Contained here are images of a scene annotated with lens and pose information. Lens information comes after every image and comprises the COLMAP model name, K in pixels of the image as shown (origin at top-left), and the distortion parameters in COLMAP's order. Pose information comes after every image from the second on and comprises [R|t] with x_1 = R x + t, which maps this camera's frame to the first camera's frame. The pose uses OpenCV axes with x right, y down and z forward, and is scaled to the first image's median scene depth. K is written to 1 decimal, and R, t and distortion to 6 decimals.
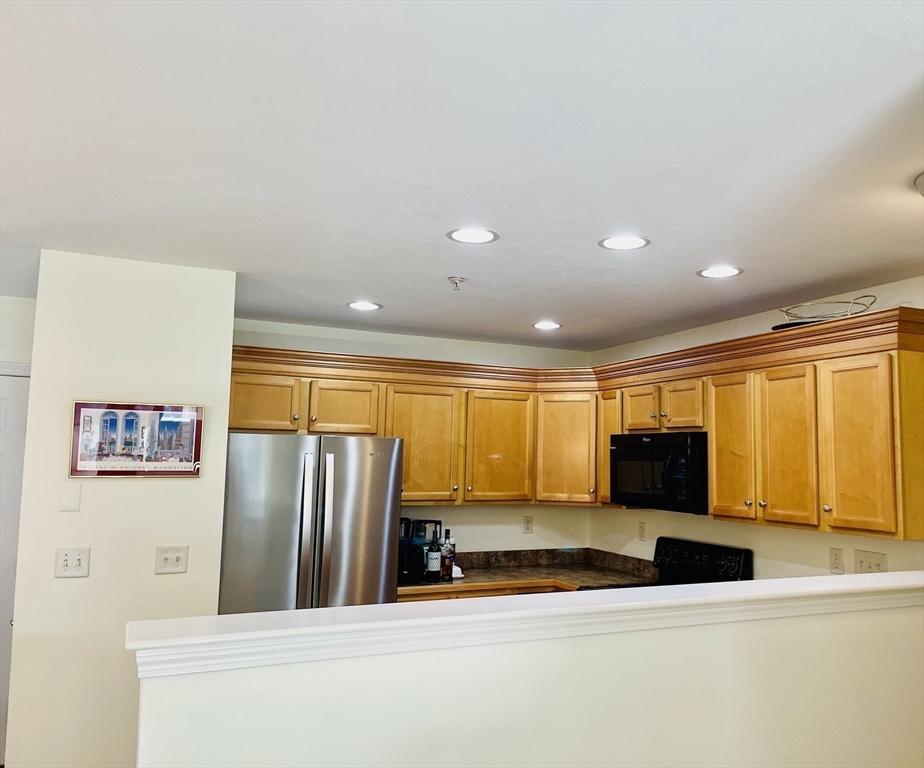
lens RADIAL K [[762.4, 0, 521.4], [0, 762.4, 385.9], [0, 0, 1]] dist [0.058507, -0.001410]
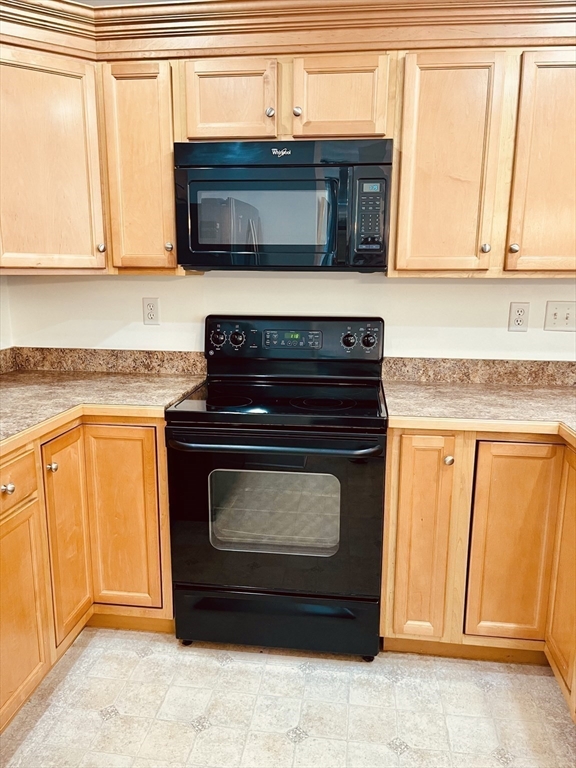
lens RADIAL K [[577.3, 0, 285.8], [0, 577.3, 388.9], [0, 0, 1]] dist [0.005976, 0.001663]
pose [[0.554380, -0.184540, 0.811547, -0.308086], [-0.081467, 0.958392, 0.273583, 0.162188], [-0.828267, -0.217783, 0.516279, 0.946884]]
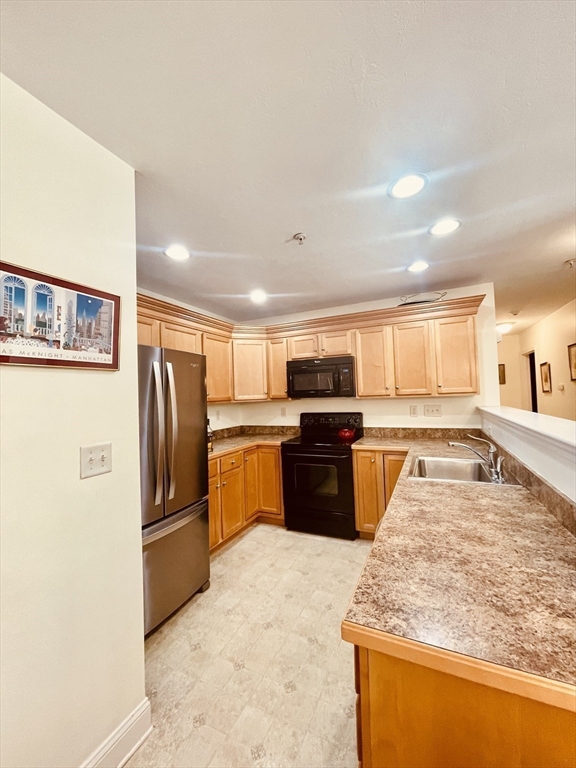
lens RADIAL K [[305.5, 0, 288.0], [0, 305.5, 384.0], [0, 0, 1]] dist [0.000298, 0.000044]
pose [[0.782450, -0.022559, 0.622305, -0.491345], [-0.014853, 0.998383, 0.054867, 0.111295], [-0.622537, -0.052174, 0.780850, 0.578211]]
